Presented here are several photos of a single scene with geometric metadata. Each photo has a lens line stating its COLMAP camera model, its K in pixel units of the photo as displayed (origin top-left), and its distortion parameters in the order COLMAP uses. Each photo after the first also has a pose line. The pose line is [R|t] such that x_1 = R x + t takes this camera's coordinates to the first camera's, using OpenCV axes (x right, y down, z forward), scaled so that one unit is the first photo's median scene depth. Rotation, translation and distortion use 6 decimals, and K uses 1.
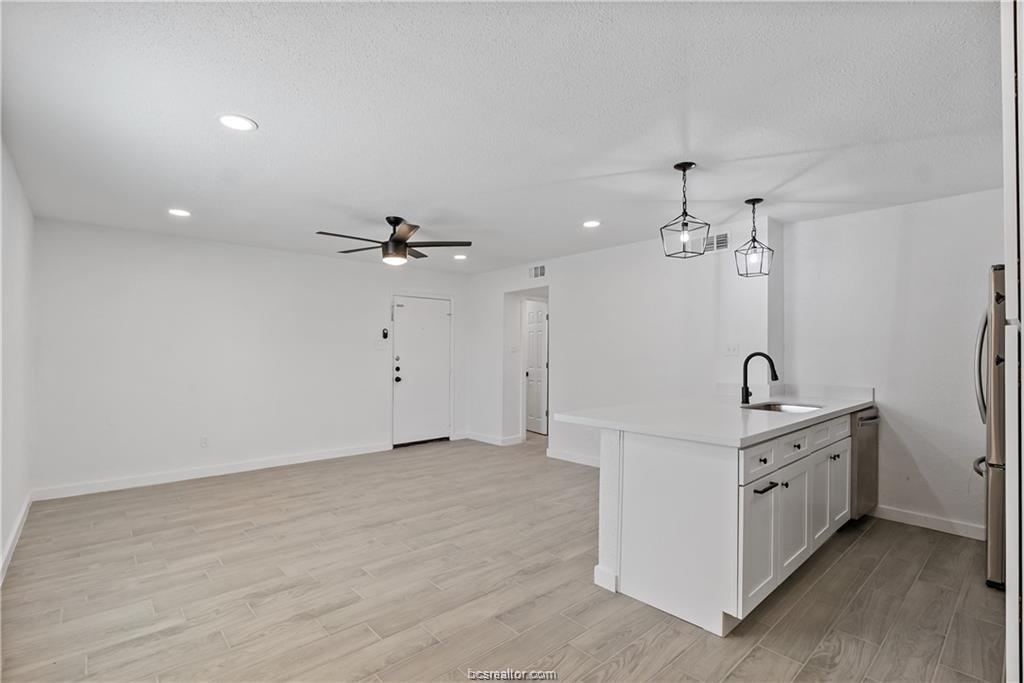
lens RADIAL K [[476.4, 0, 512.9], [0, 476.4, 348.4], [0, 0, 1]] dist [-0.003902, -0.000320]
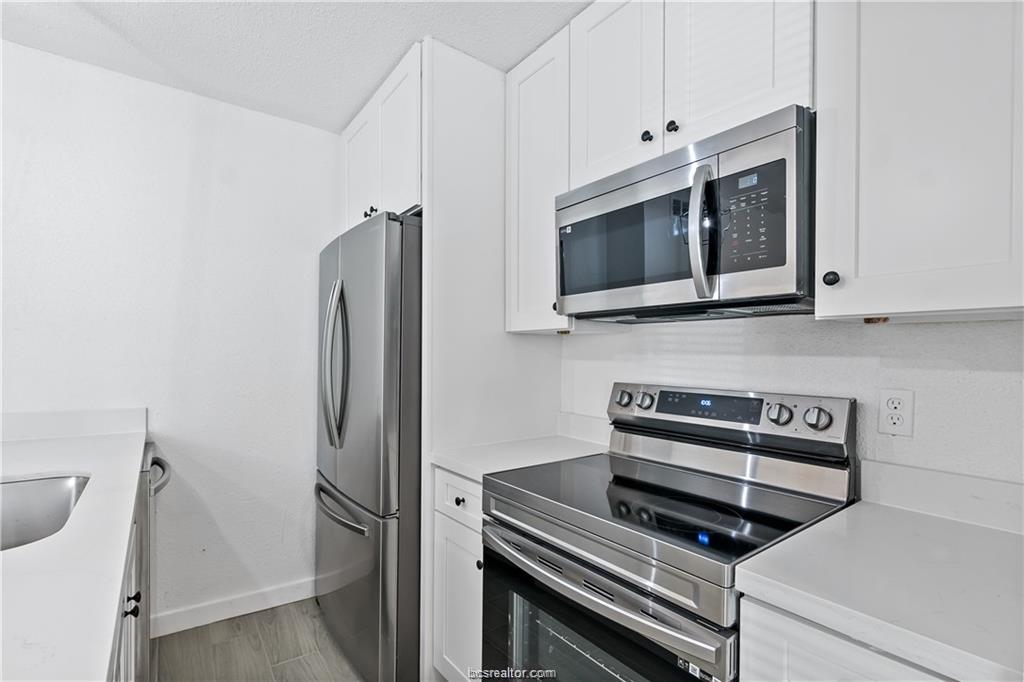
lens RADIAL K [[476.4, 0, 513.1], [0, 476.4, 348.7], [0, 0, 1]] dist [-0.003902, -0.000320]
pose [[0.107331, -0.006591, 0.994201, 0.289575], [-0.012961, 0.999884, 0.008028, 0.005901], [-0.994139, -0.013747, 0.107233, 0.583621]]
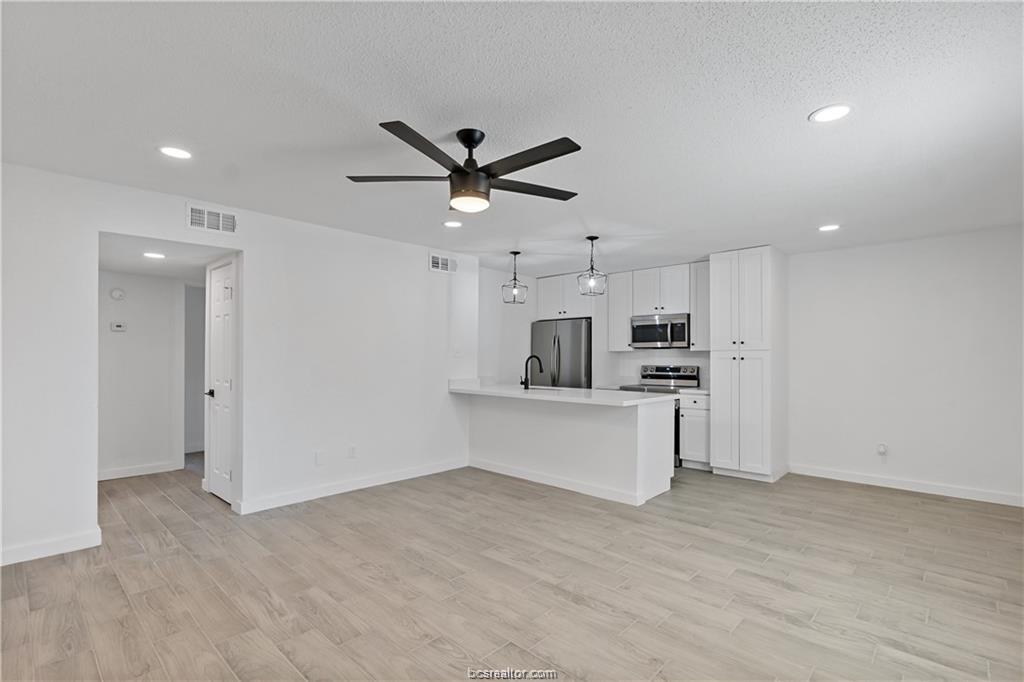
lens RADIAL K [[476.4, 0, 514.5], [0, 476.4, 346.2], [0, 0, 1]] dist [-0.003902, -0.000320]
pose [[-0.075289, 0.014601, 0.997055, -1.037866], [-0.013642, 0.999784, -0.015671, 0.006111], [-0.997068, -0.014781, -0.075073, 1.179862]]
